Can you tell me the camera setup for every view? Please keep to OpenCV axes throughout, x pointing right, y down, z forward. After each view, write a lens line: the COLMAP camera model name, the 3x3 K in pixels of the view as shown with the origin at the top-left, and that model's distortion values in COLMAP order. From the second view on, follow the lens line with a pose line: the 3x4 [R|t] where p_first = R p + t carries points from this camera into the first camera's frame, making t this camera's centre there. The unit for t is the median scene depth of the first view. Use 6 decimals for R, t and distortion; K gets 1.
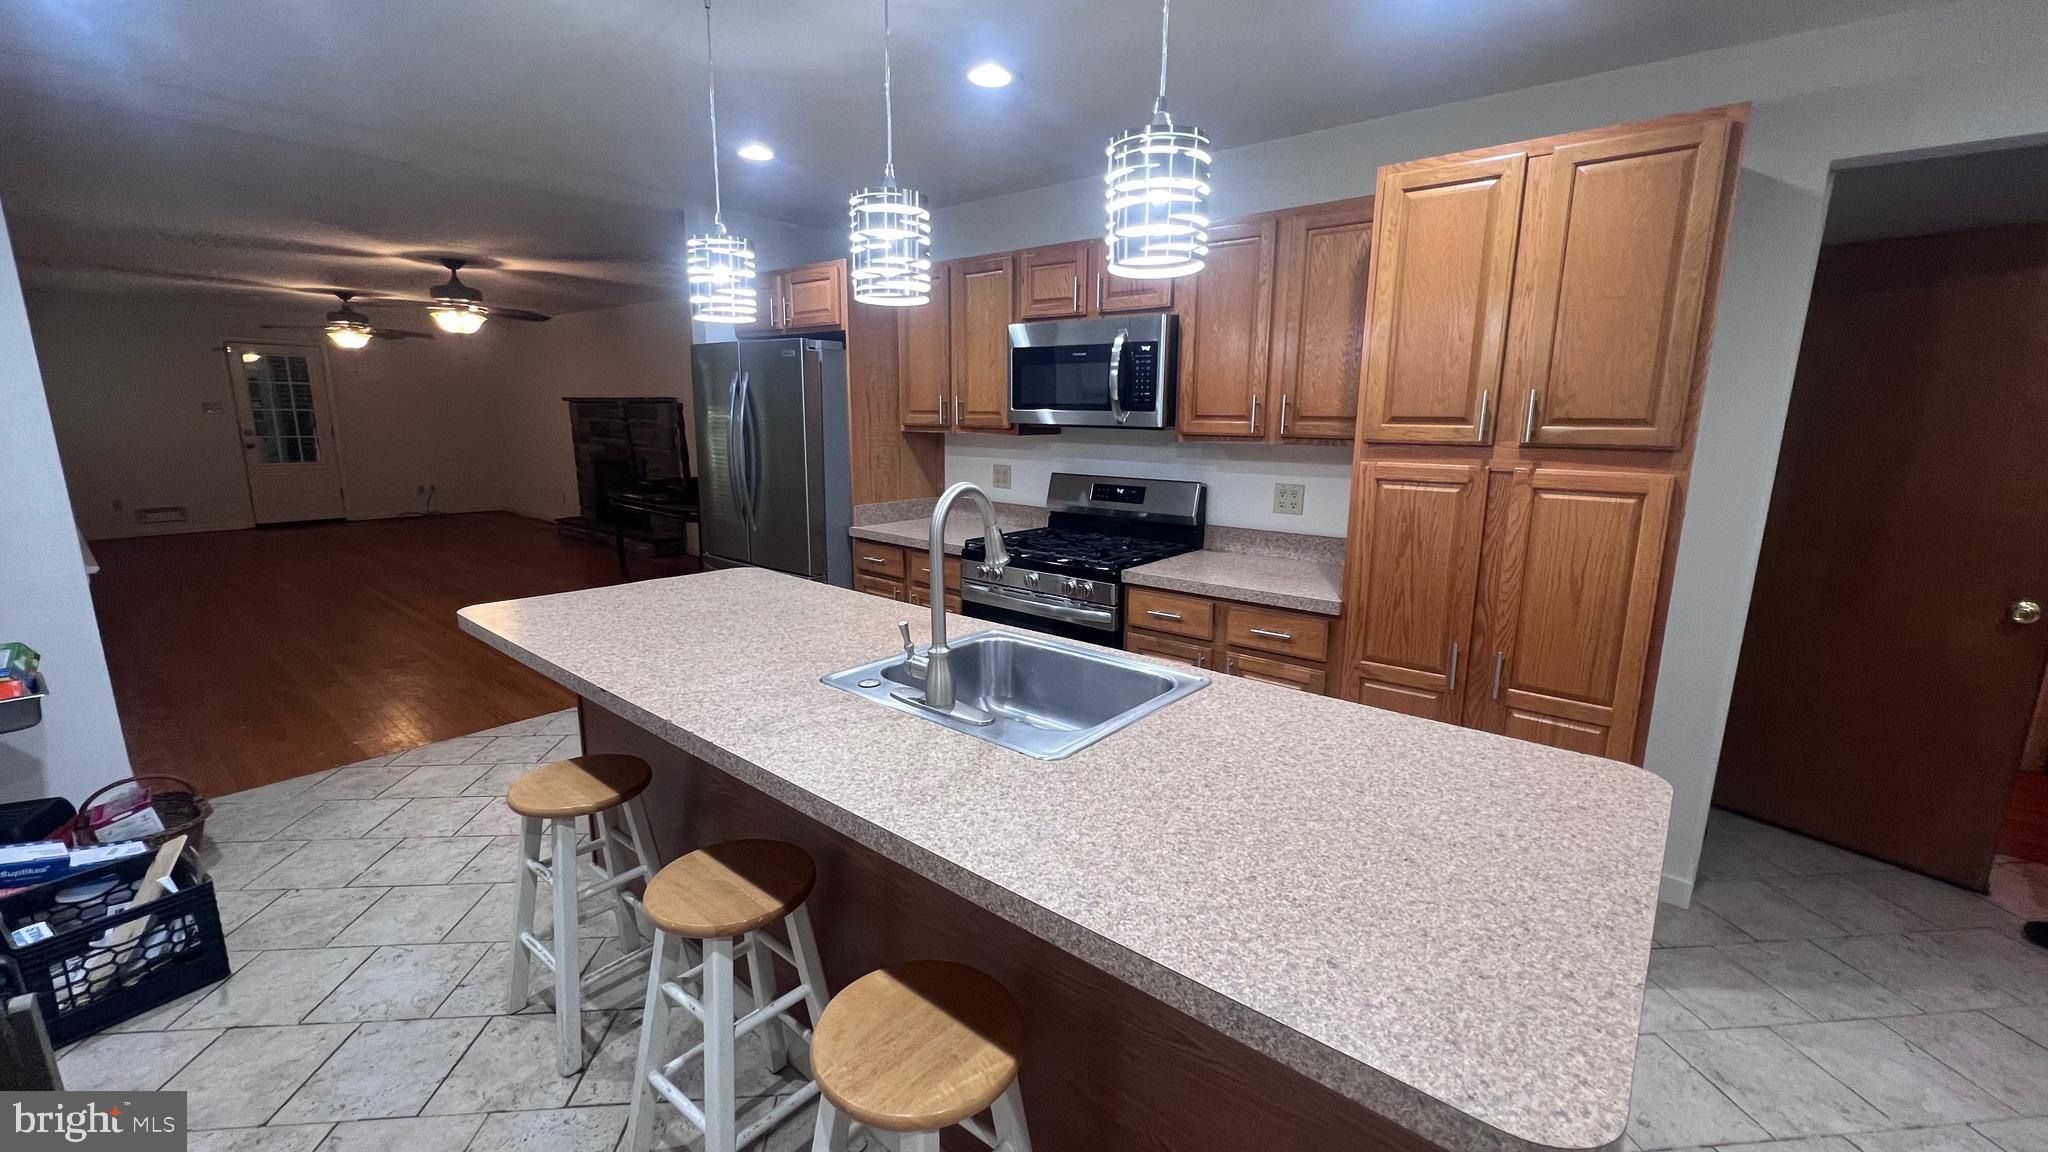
lens RADIAL K [[822.3, 0, 1025.0], [0, 822.3, 574.3], [0, 0, 1]] dist [-0.003665, 0.000467]
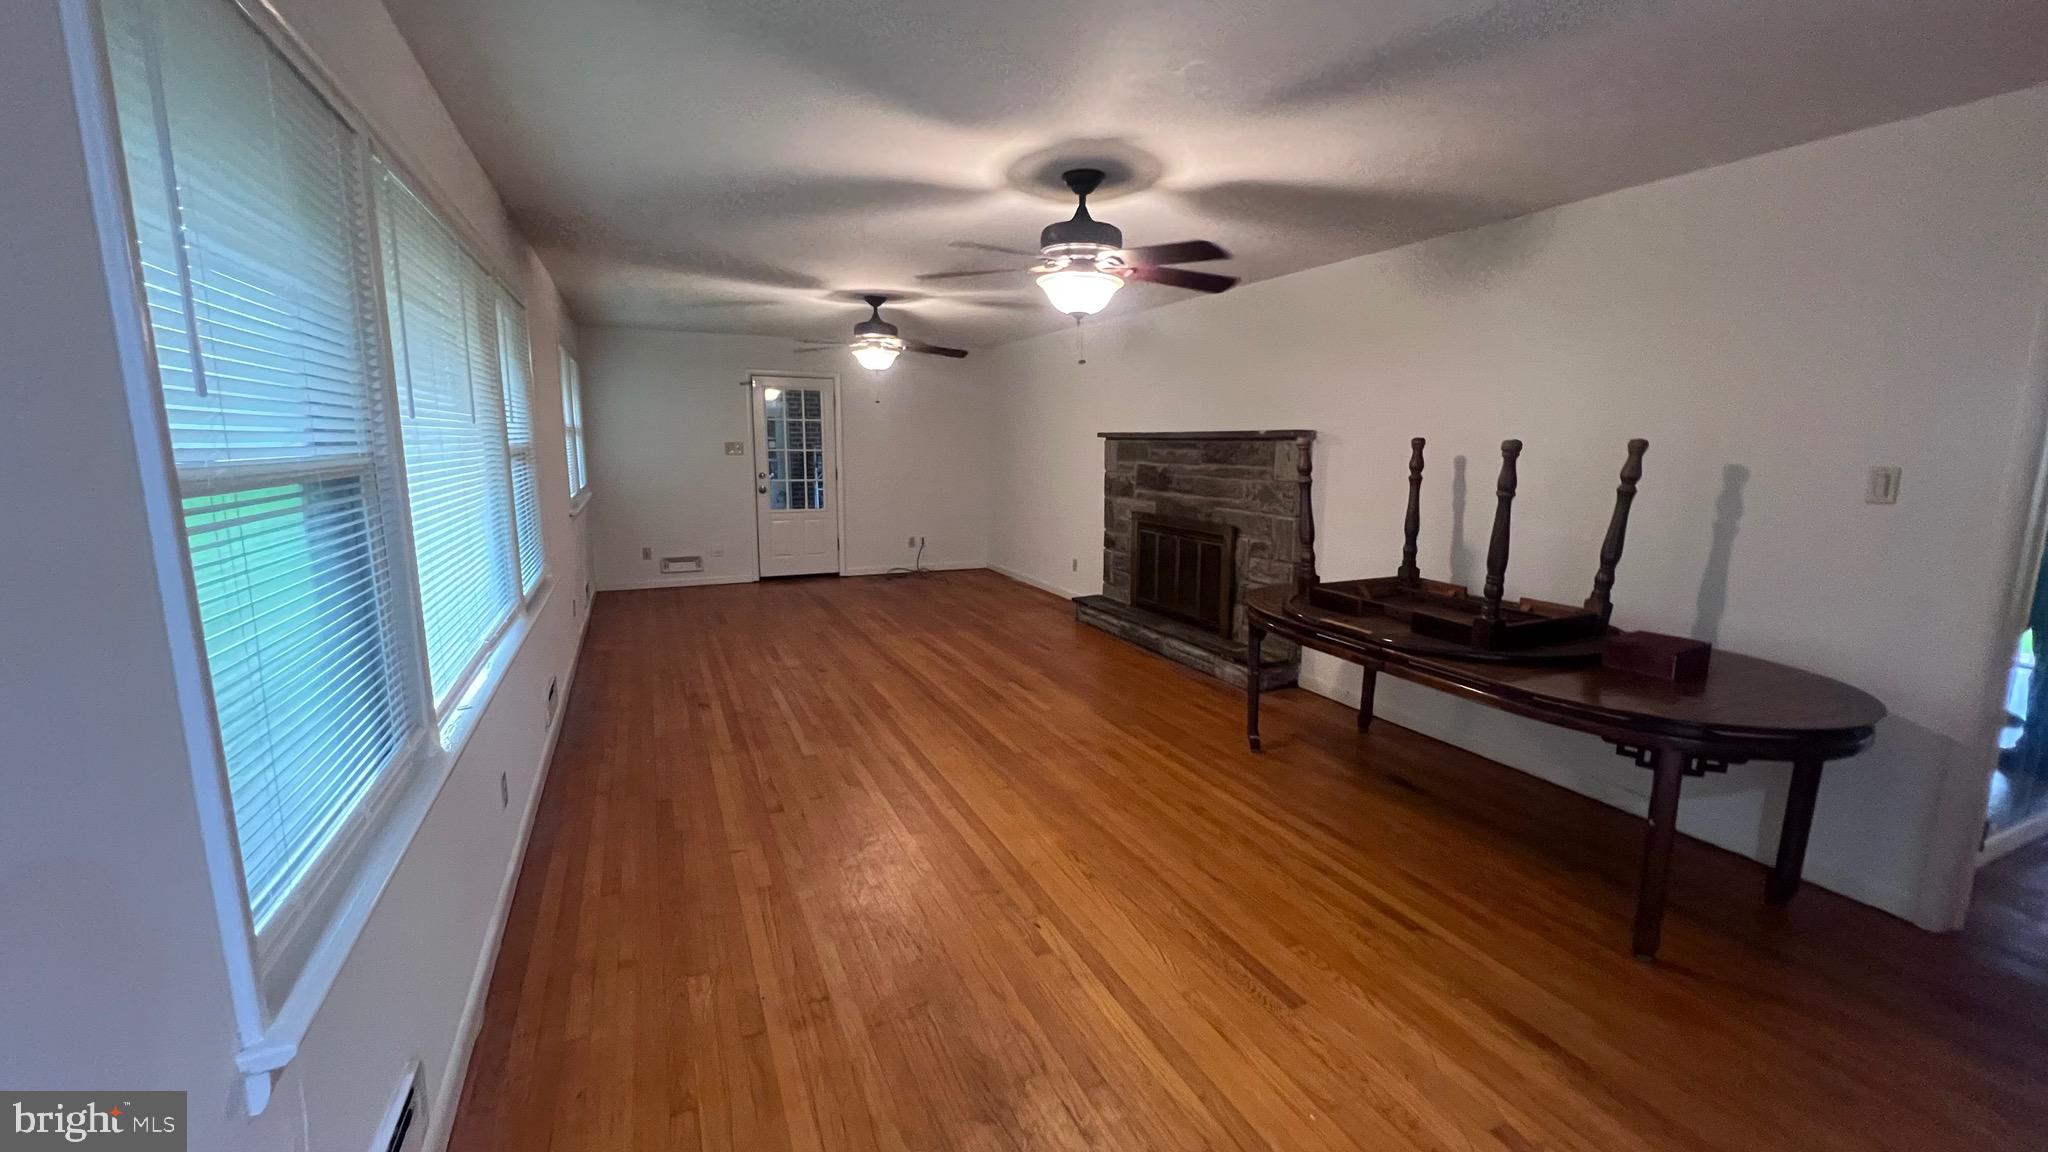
lens RADIAL K [[822.3, 0, 1013.9], [0, 822.3, 572.7], [0, 0, 1]] dist [-0.003665, 0.000467]
pose [[0.896129, 0.062662, -0.439347, -0.804220], [-0.080517, 0.996508, -0.022101, -0.185587], [0.436428, 0.055180, 0.898046, 0.857784]]
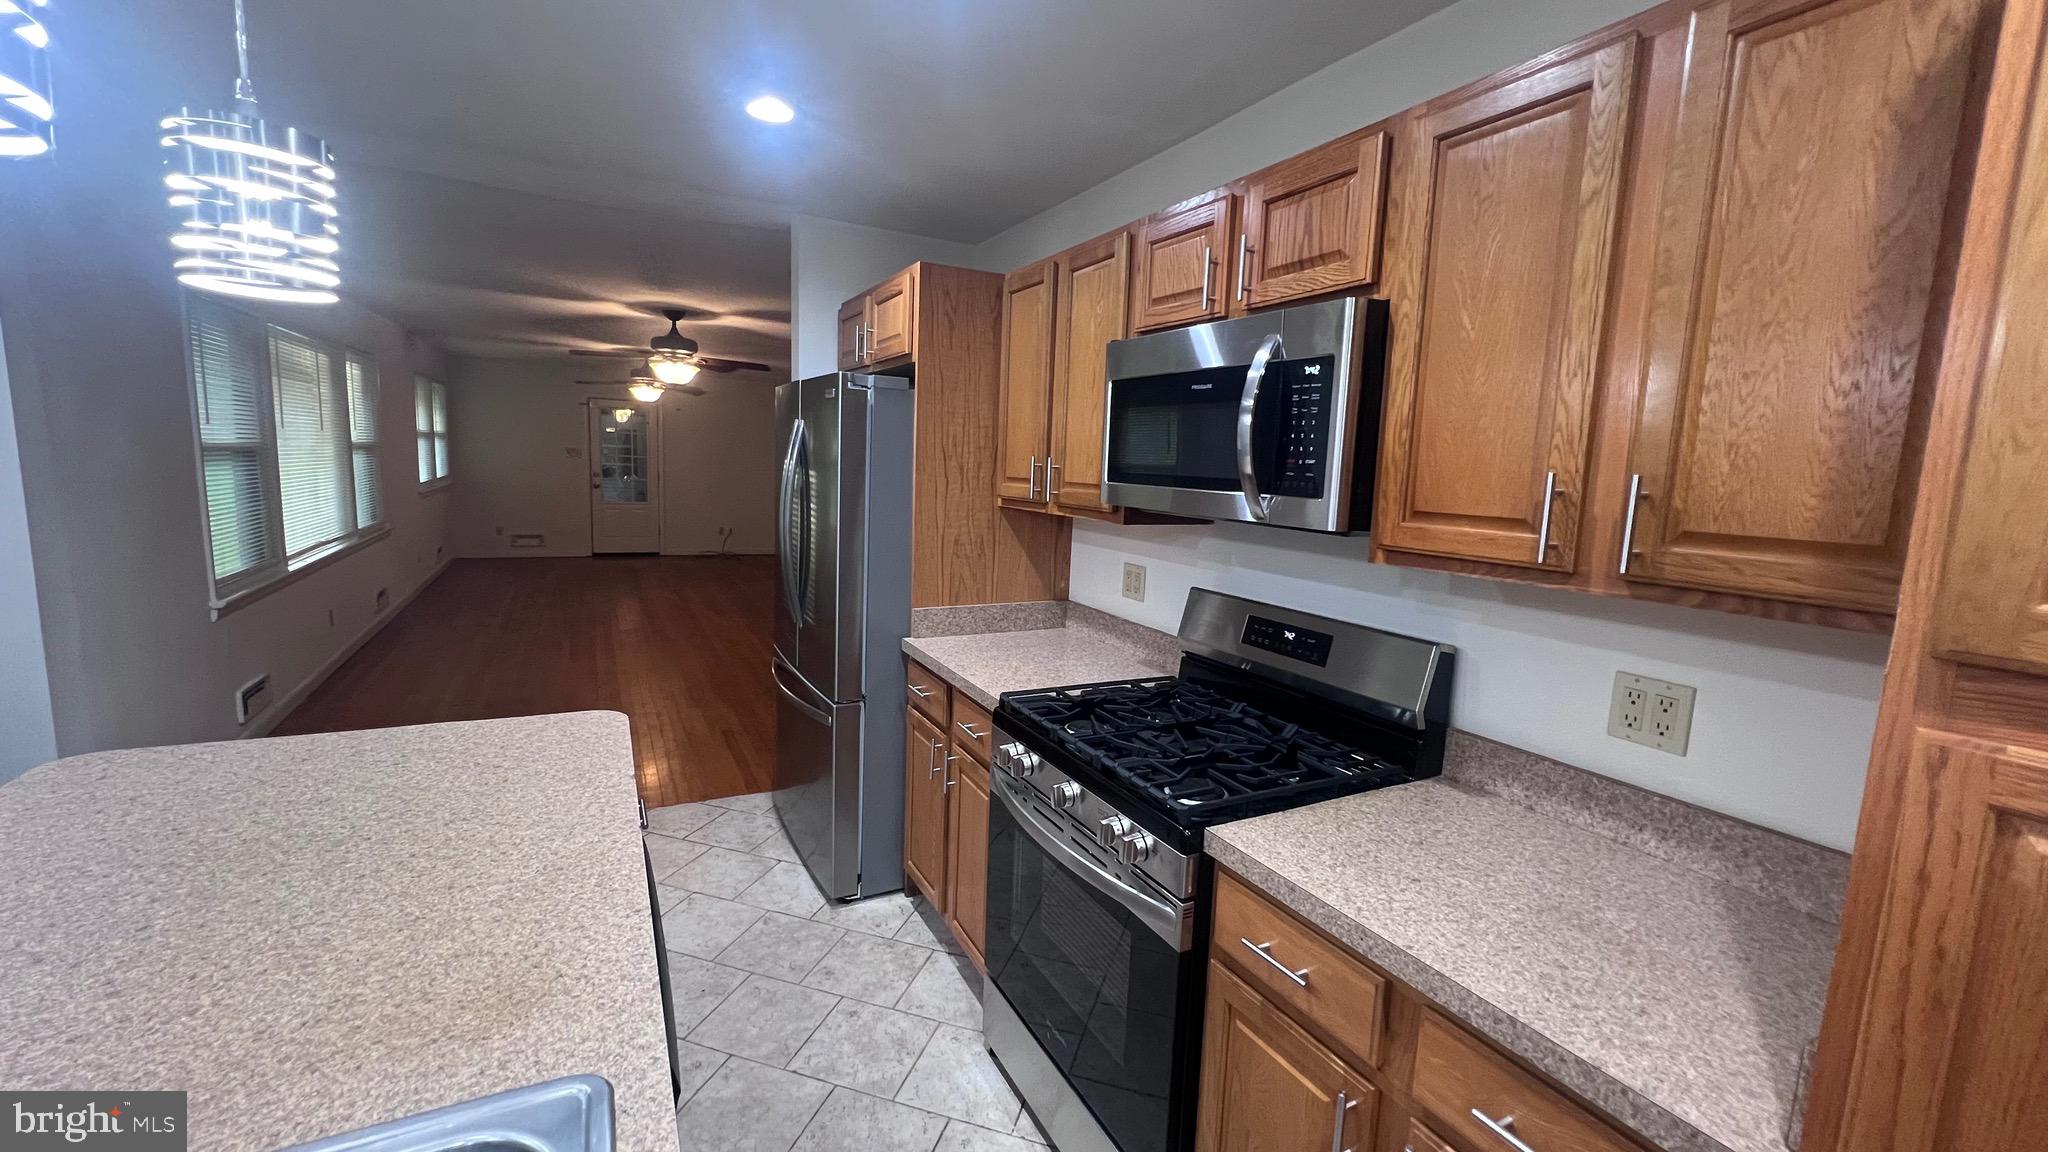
lens RADIAL K [[822.3, 0, 1018.2], [0, 822.3, 572.4], [0, 0, 1]] dist [-0.003665, 0.000467]
pose [[0.920323, 0.078843, -0.383131, 0.161550], [-0.107566, 0.992725, -0.054096, -0.097517], [0.376078, 0.090998, 0.922109, 0.436352]]
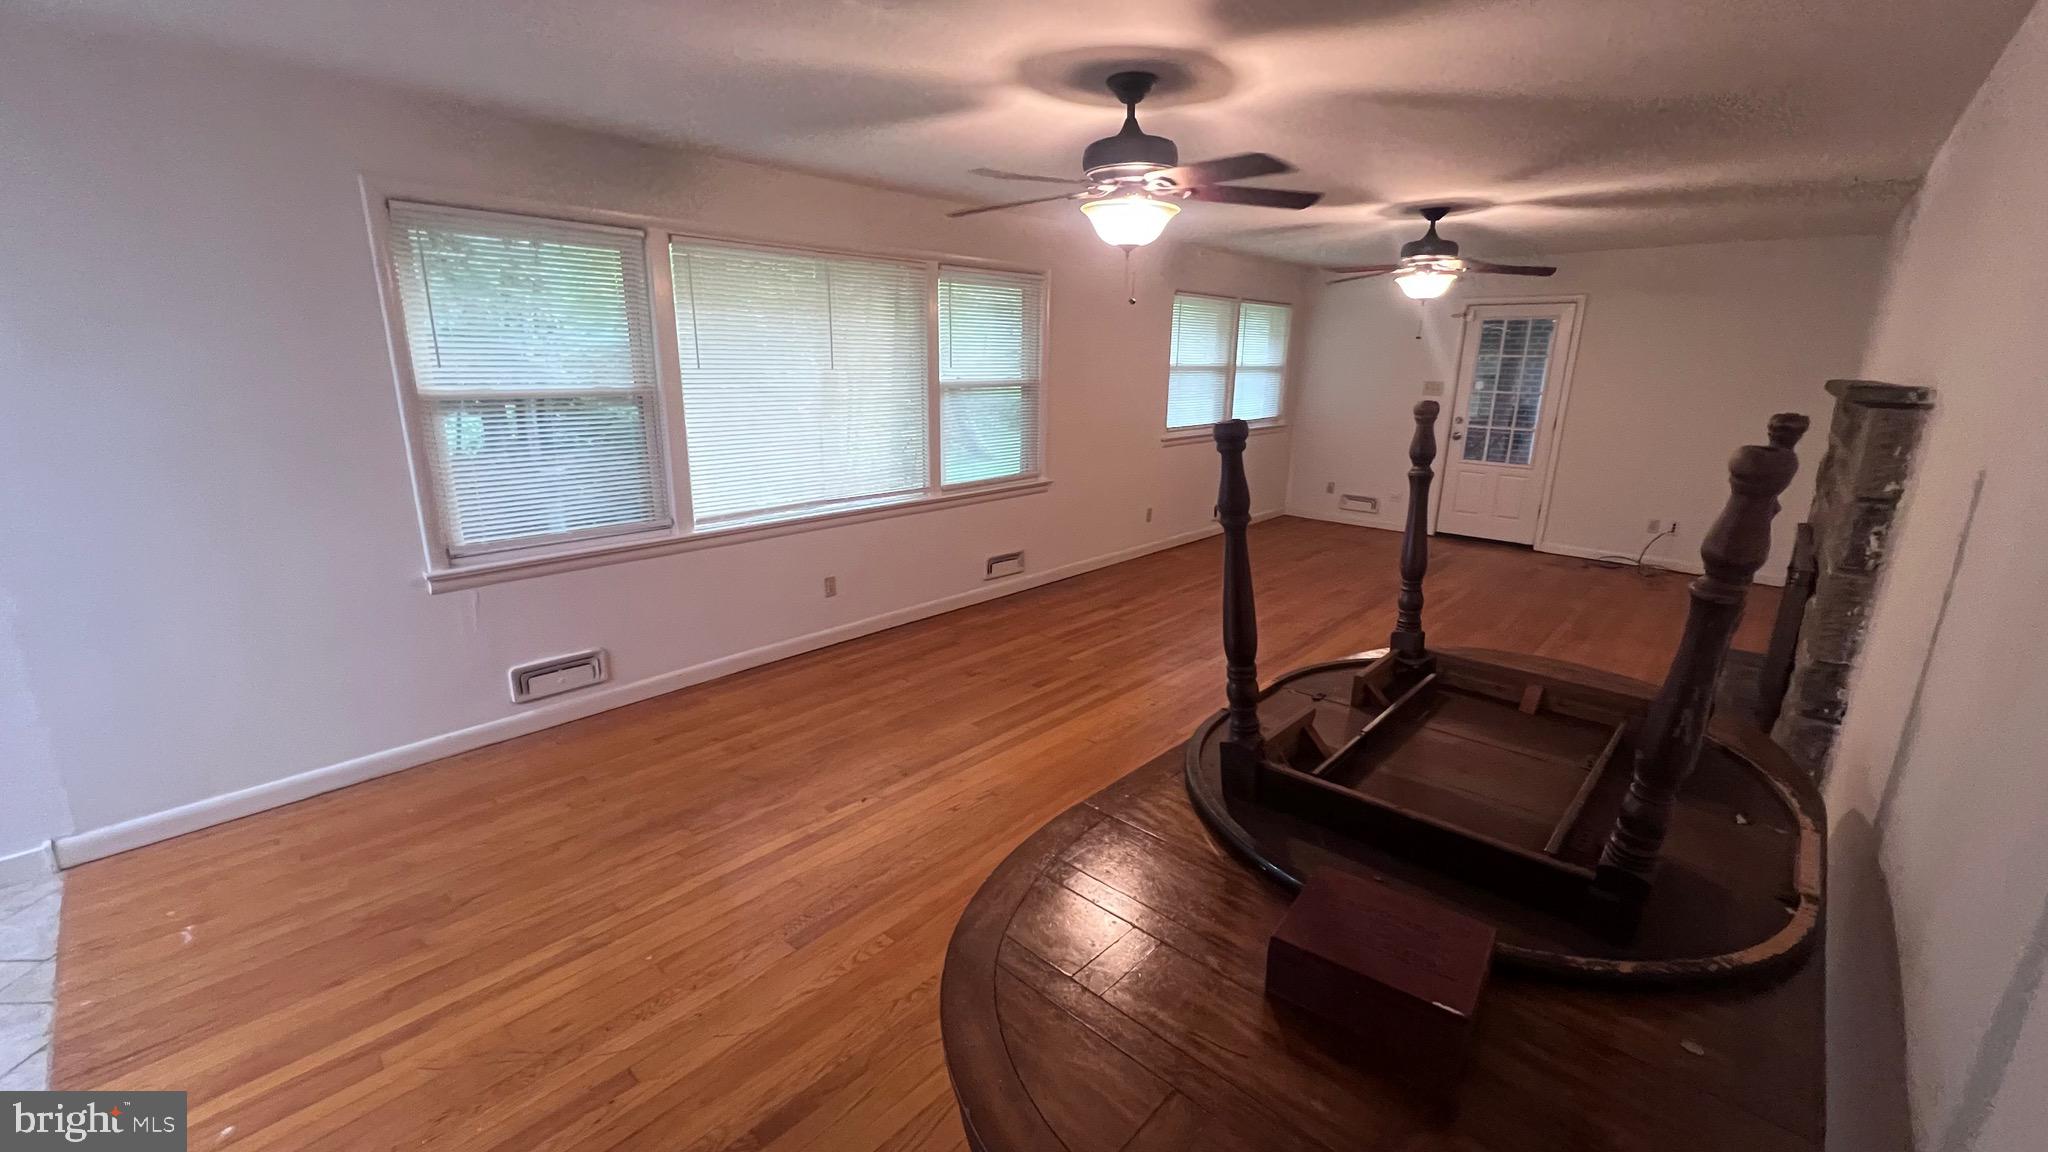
lens RADIAL K [[822.3, 0, 1026.3], [0, 822.3, 576.9], [0, 0, 1]] dist [-0.003665, 0.000467]
pose [[-0.055474, 0.243889, -0.968215, -0.302528], [-0.210788, 0.944992, 0.250117, -0.372292], [0.975957, 0.217963, -0.001013, 1.663736]]
